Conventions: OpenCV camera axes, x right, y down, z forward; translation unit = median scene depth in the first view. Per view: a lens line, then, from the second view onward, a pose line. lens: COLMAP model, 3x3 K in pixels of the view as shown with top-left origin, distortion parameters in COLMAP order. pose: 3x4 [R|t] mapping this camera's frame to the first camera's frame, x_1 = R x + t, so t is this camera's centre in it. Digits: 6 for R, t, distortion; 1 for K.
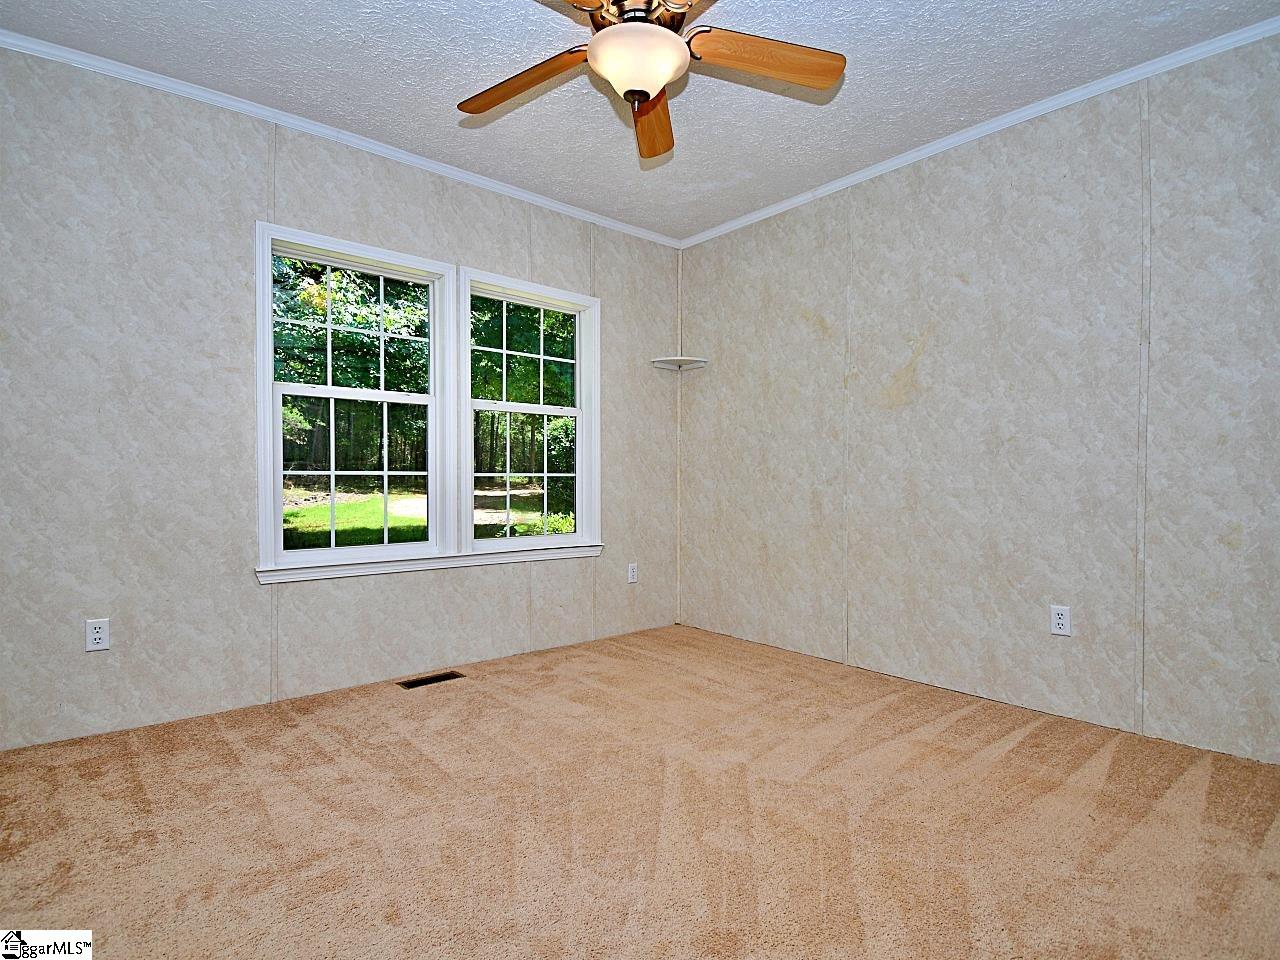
lens RADIAL K [[603.2, 0, 639.6], [0, 603.2, 489.1], [0, 0, 1]] dist [-0.000730, -0.041456]
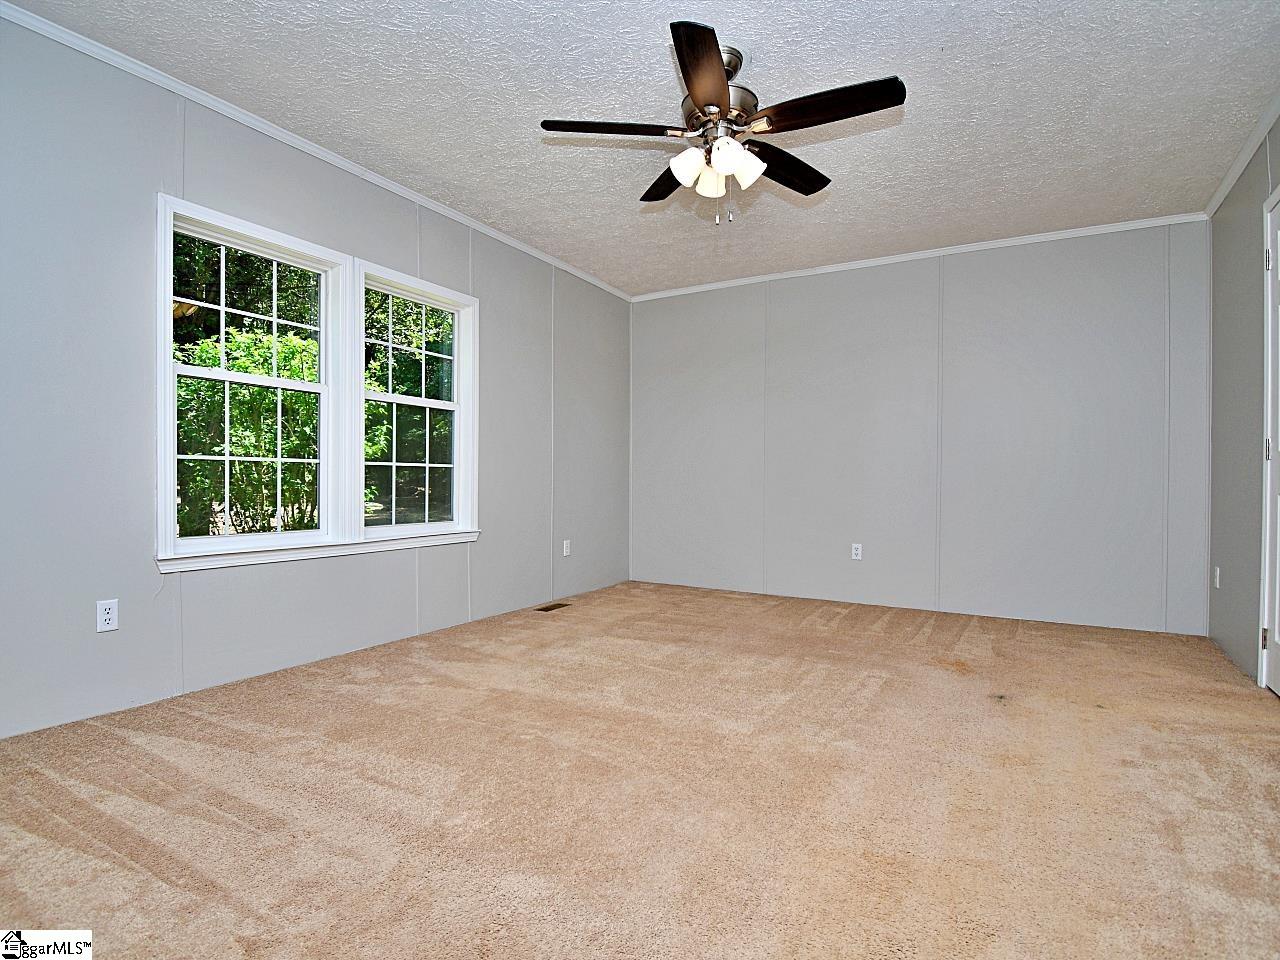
lens RADIAL K [[649.0, 0, 638.4], [0, 649.0, 470.7], [0, 0, 1]] dist [-0.001098, -0.028459]
pose [[0.934685, 0.021005, 0.354855, -0.231870], [-0.014576, 0.999678, -0.020782, 0.003564], [-0.355177, 0.014252, 0.934690, -0.186979]]
